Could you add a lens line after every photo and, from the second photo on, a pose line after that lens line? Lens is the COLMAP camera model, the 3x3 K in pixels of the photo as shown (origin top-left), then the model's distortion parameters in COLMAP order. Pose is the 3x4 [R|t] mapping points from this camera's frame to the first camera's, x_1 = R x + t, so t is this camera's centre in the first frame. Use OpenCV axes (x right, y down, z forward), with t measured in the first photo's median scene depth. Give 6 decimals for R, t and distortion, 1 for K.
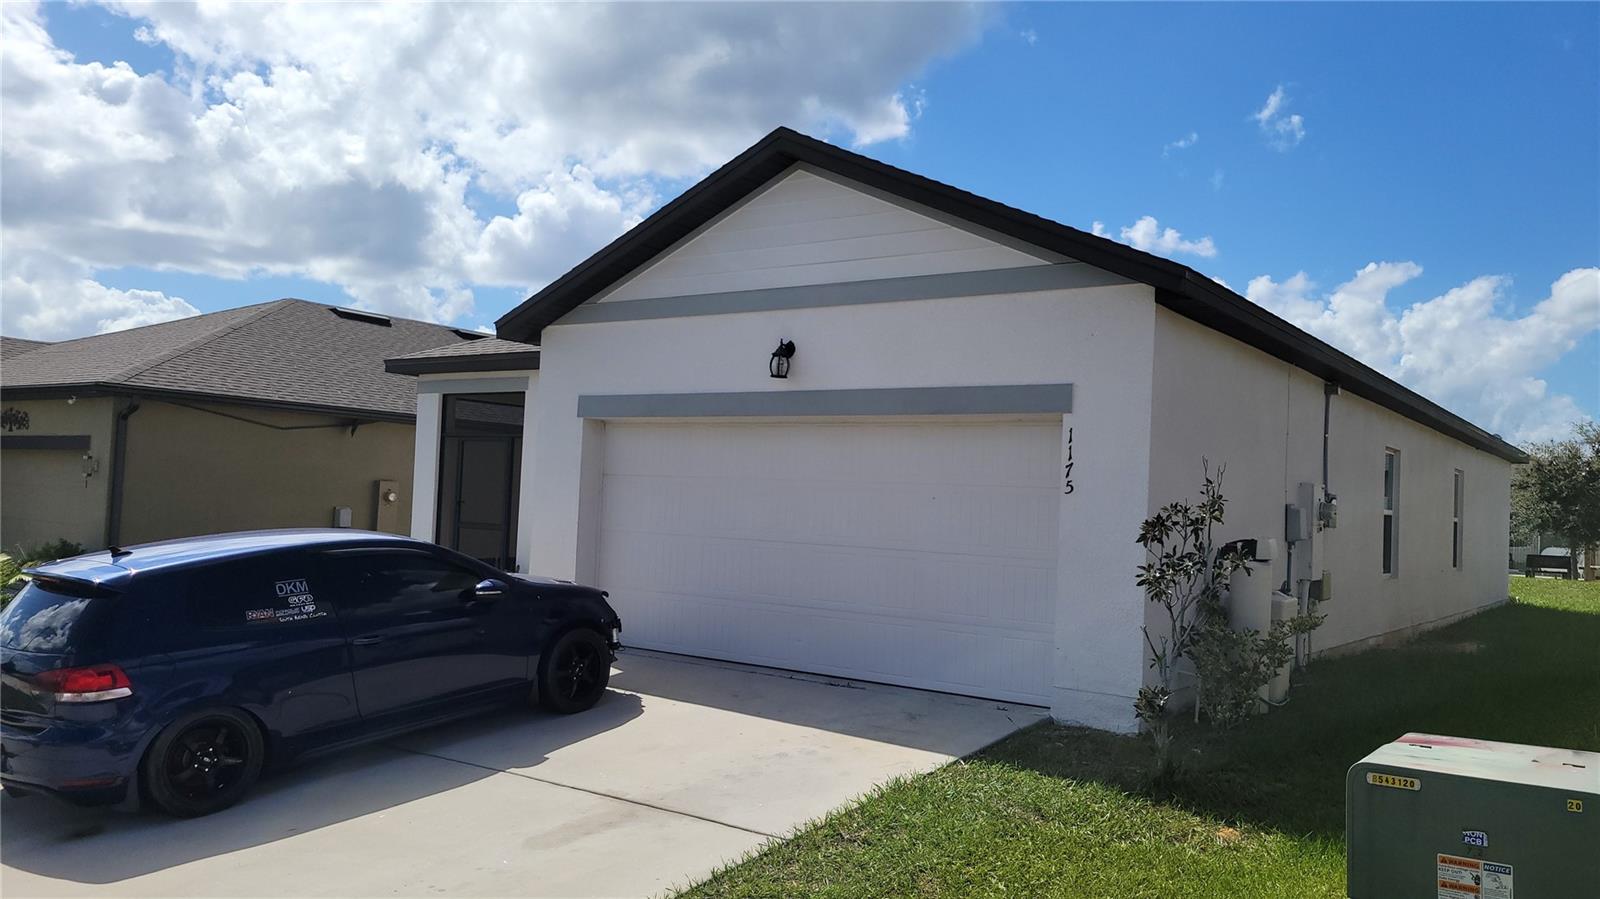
lens RADIAL K [[1272.4, 0, 815.3], [0, 1272.4, 464.5], [0, 0, 1]] dist [0.073777, -0.009672]
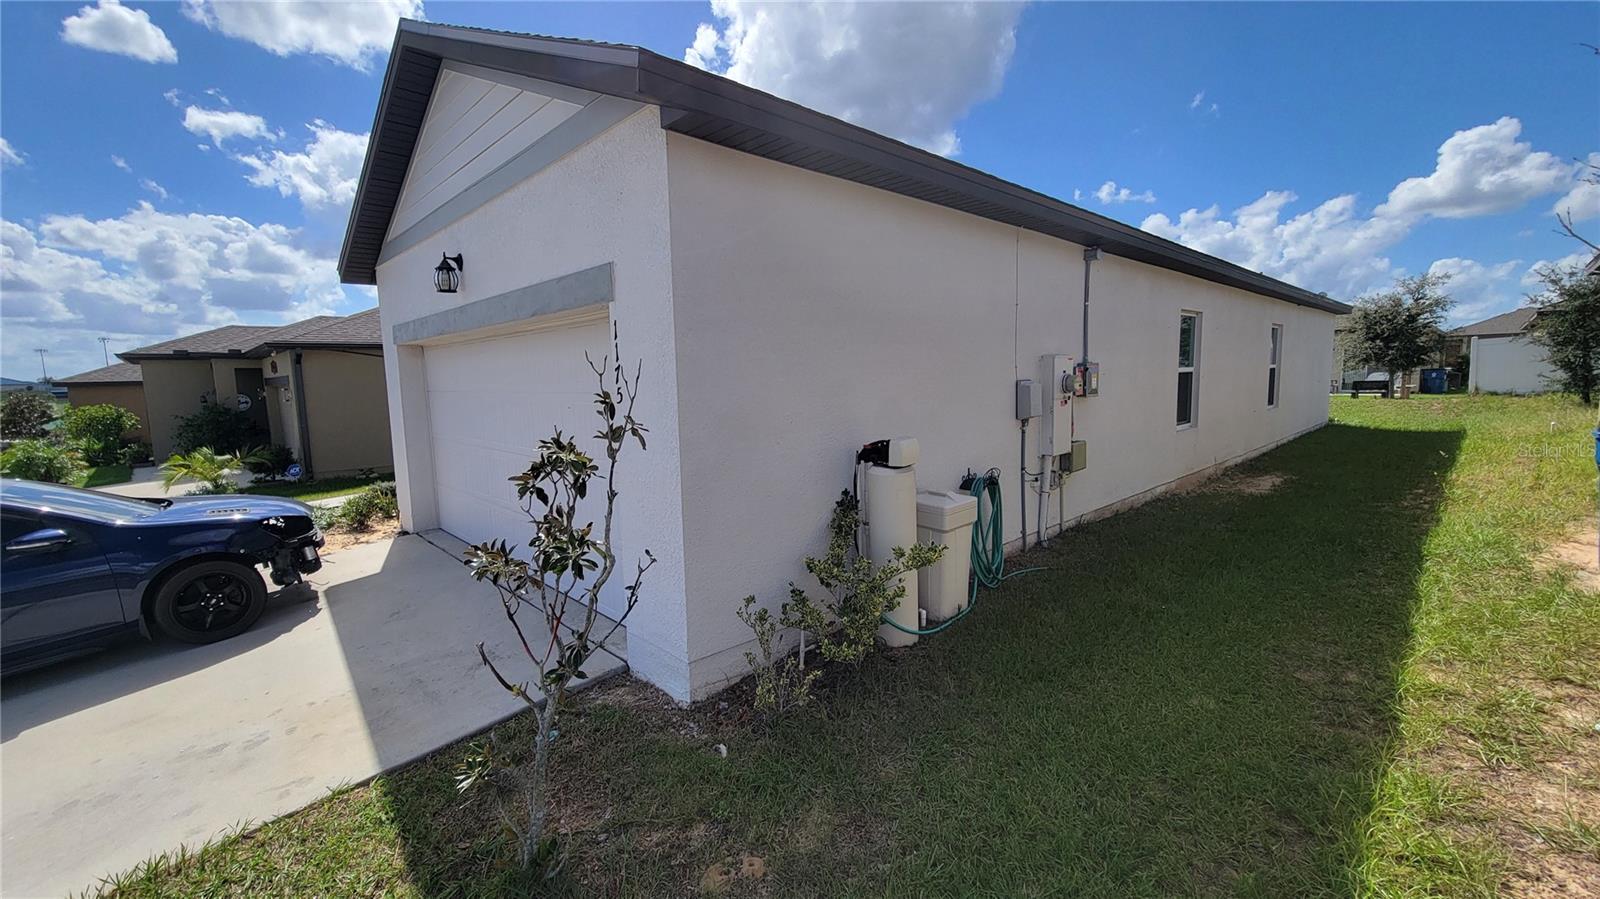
lens RADIAL K [[652.2, 0, 809.0], [0, 652.2, 439.3], [0, 0, 1]] dist [-0.003849, 0.000776]
pose [[0.975247, -0.044235, -0.216650, 0.352165], [0.073254, 0.989091, 0.127802, 0.001326], [0.208633, -0.140509, 0.967848, 0.545304]]
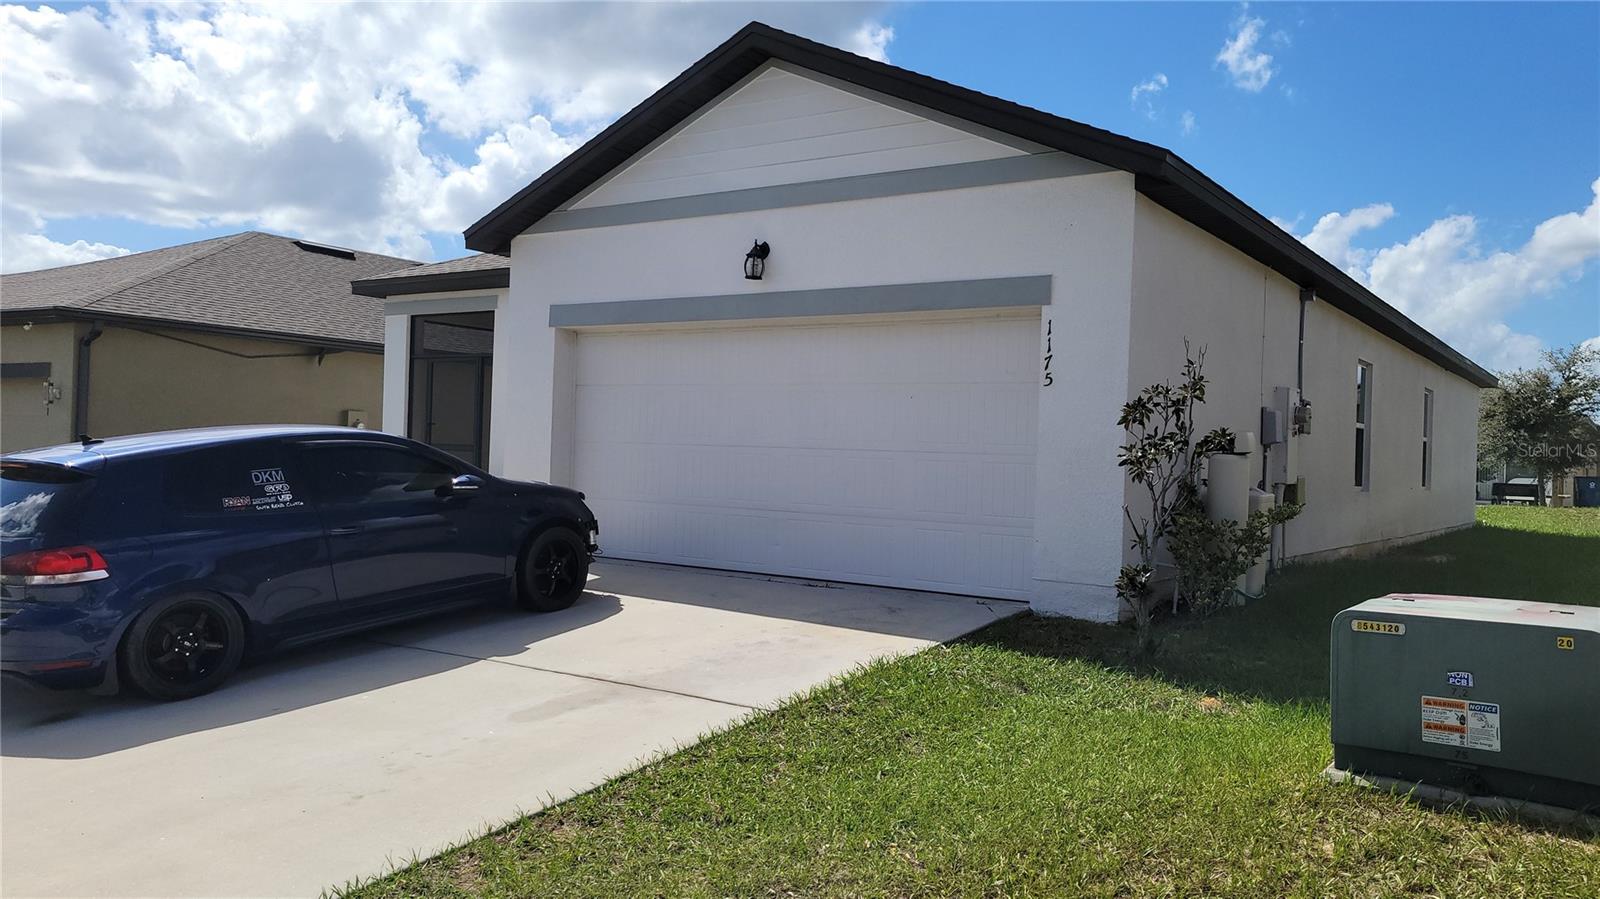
lens RADIAL K [[1272.4, 0, 796.1], [0, 1272.4, 461.5], [0, 0, 1]] dist [0.073777, -0.009672]
pose [[0.999889, -0.010085, 0.010943, -0.007826], [0.009741, 0.999470, 0.031075, 0.042677], [-0.011251, -0.030965, 0.999457, 0.004925]]
